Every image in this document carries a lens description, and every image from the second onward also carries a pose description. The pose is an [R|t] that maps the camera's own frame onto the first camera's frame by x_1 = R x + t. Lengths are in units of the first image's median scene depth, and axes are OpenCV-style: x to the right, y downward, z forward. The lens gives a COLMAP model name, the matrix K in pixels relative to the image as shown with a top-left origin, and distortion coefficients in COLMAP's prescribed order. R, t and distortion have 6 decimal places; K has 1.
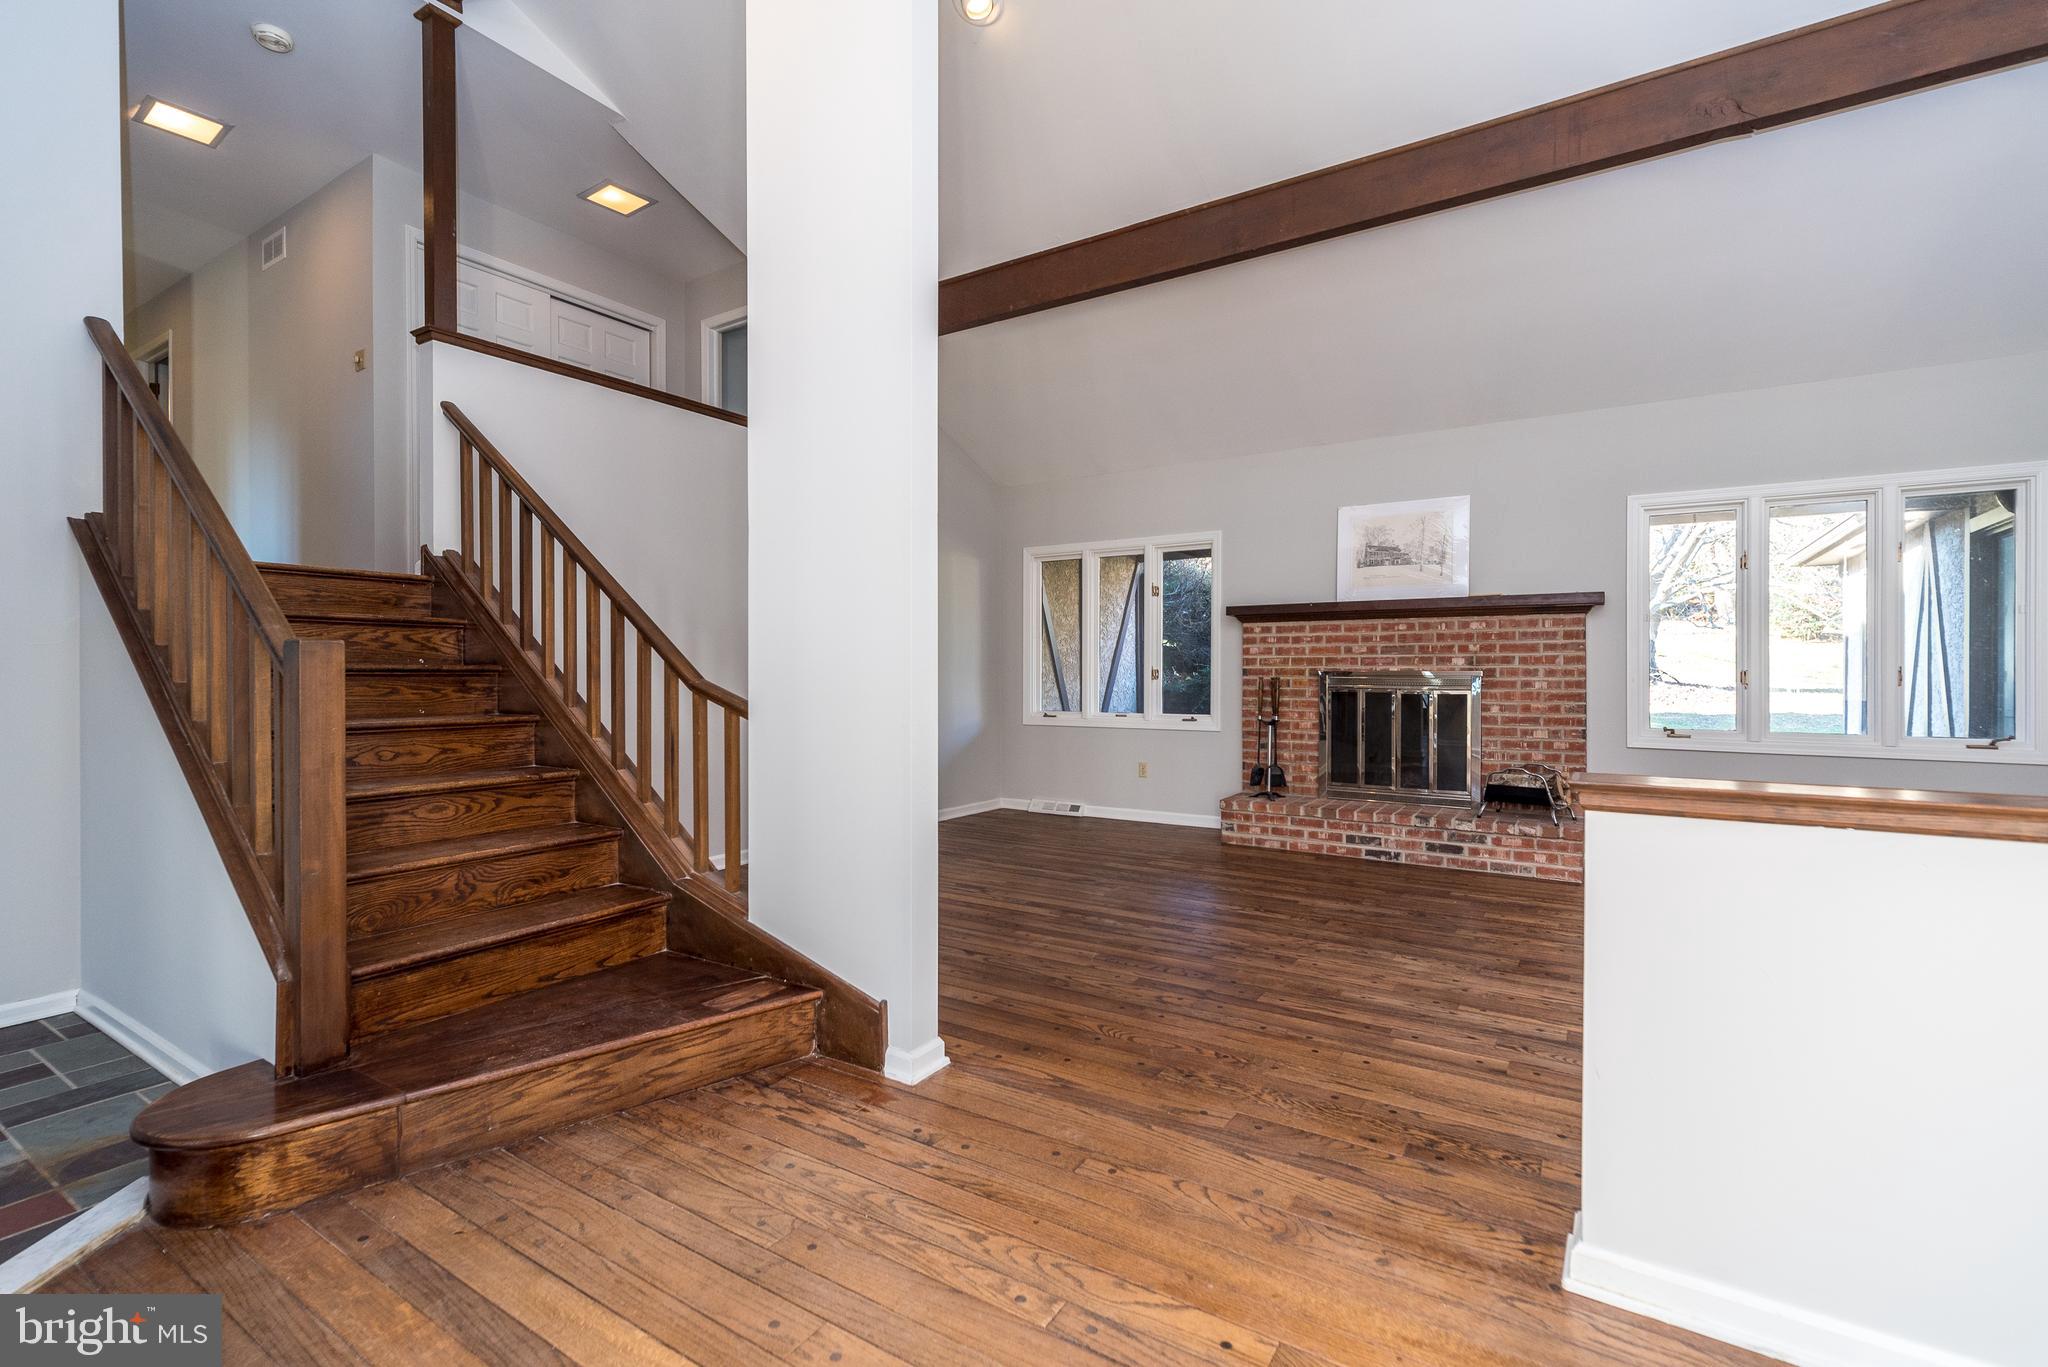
lens RADIAL K [[781.6, 0, 996.6], [0, 781.6, 673.1], [0, 0, 1]] dist [0.003191, 0.000150]
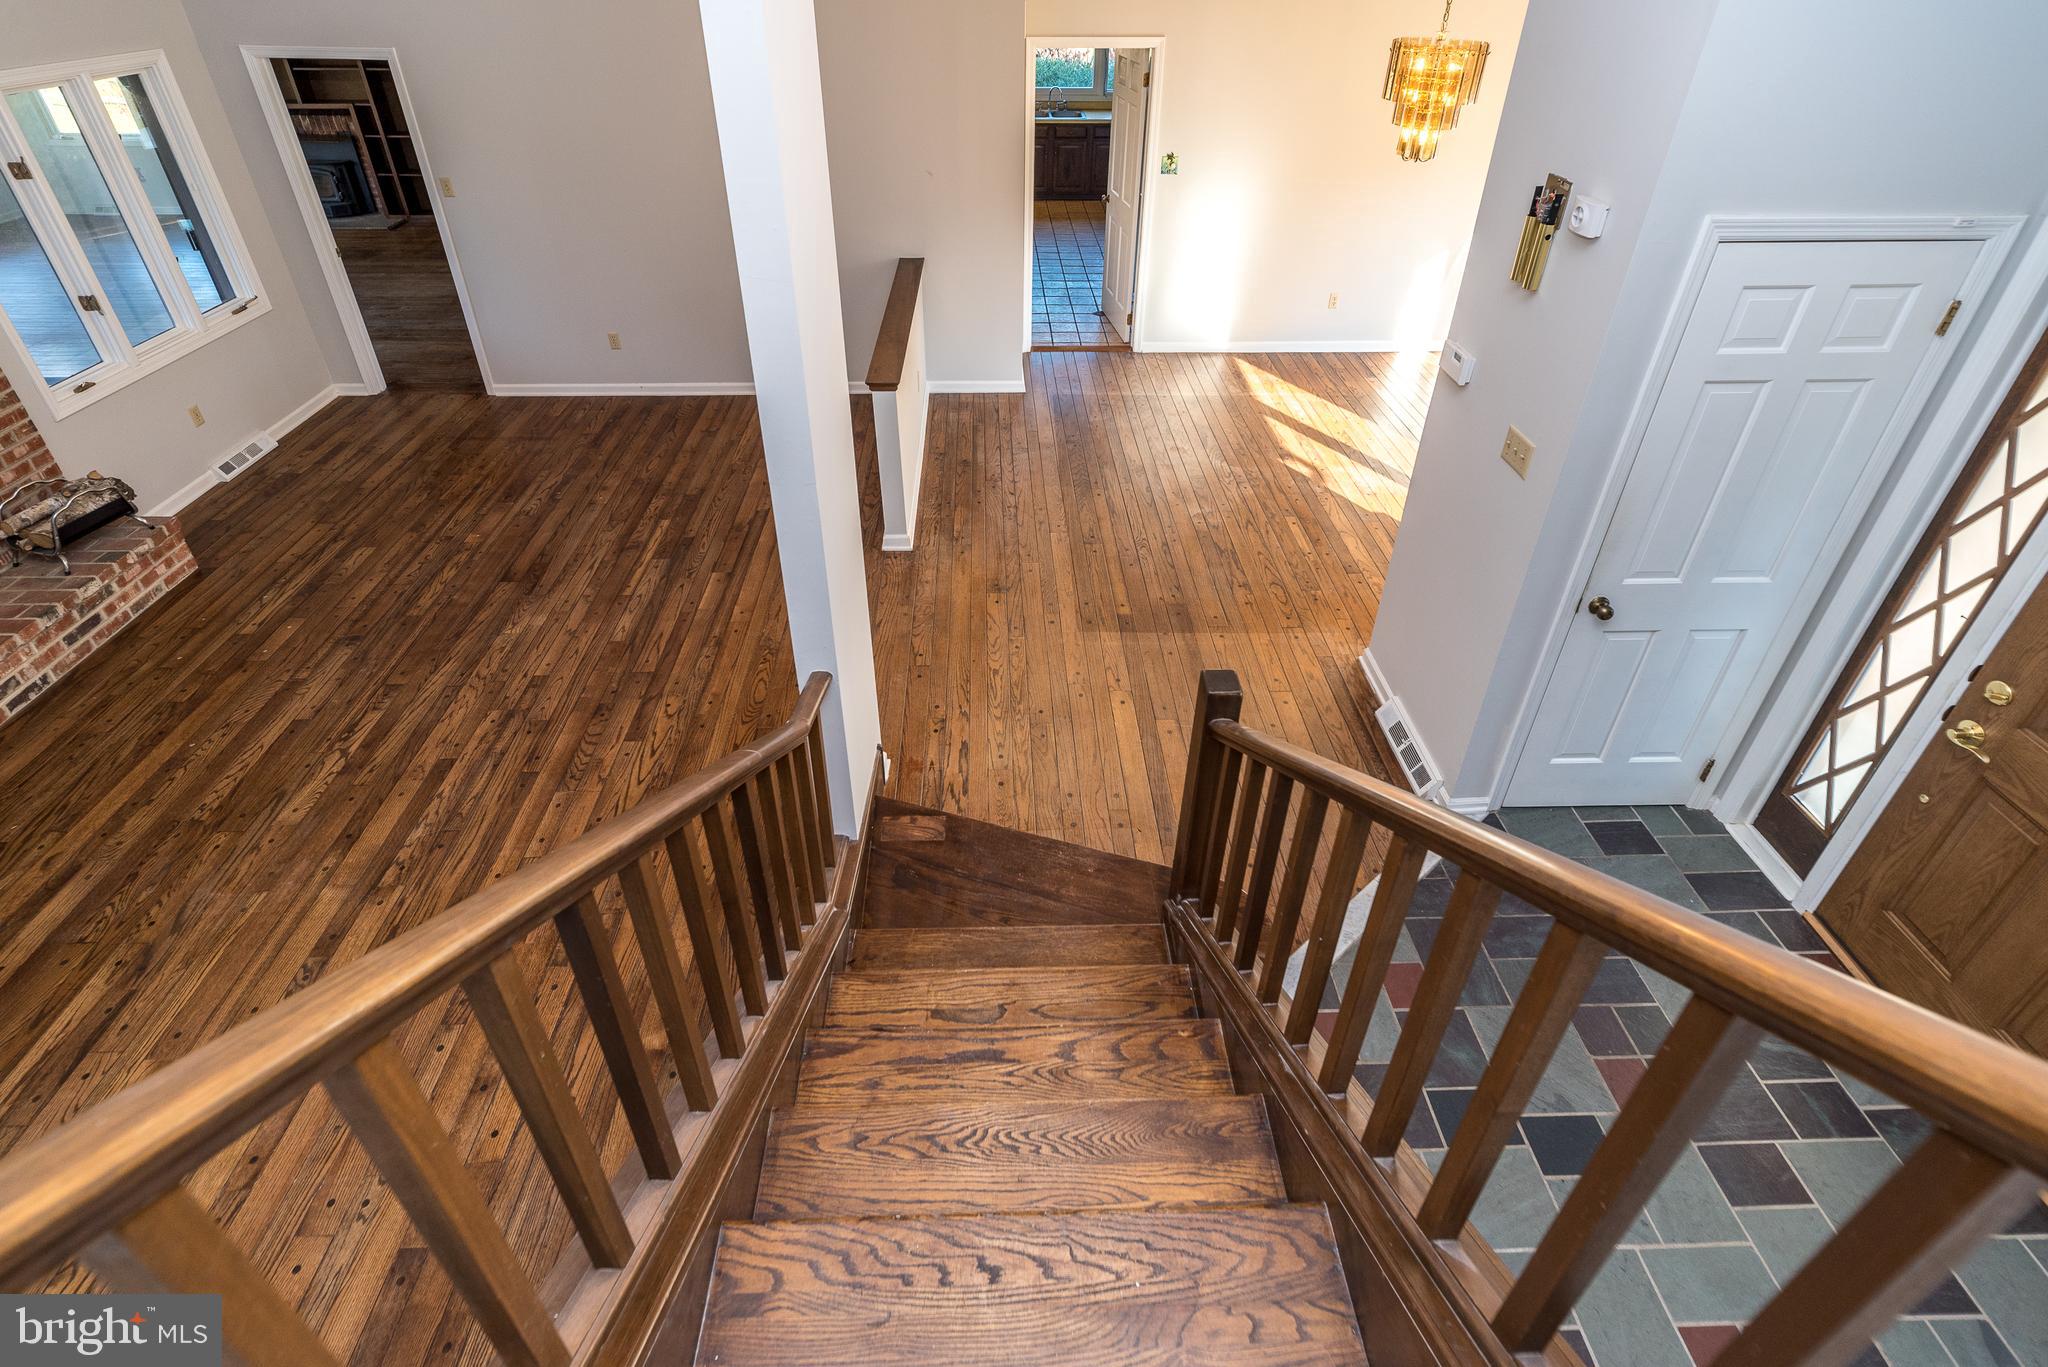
lens RADIAL K [[1087.6, 0, 1056.3], [0, 1087.6, 545.6], [0, 0, 1]] dist [0.005949, 0.001774]
pose [[-0.577224, -0.426027, 0.696645, -0.690563], [0.025053, 0.843478, 0.536580, -0.397947], [-0.816201, 0.327180, -0.476202, 0.723694]]
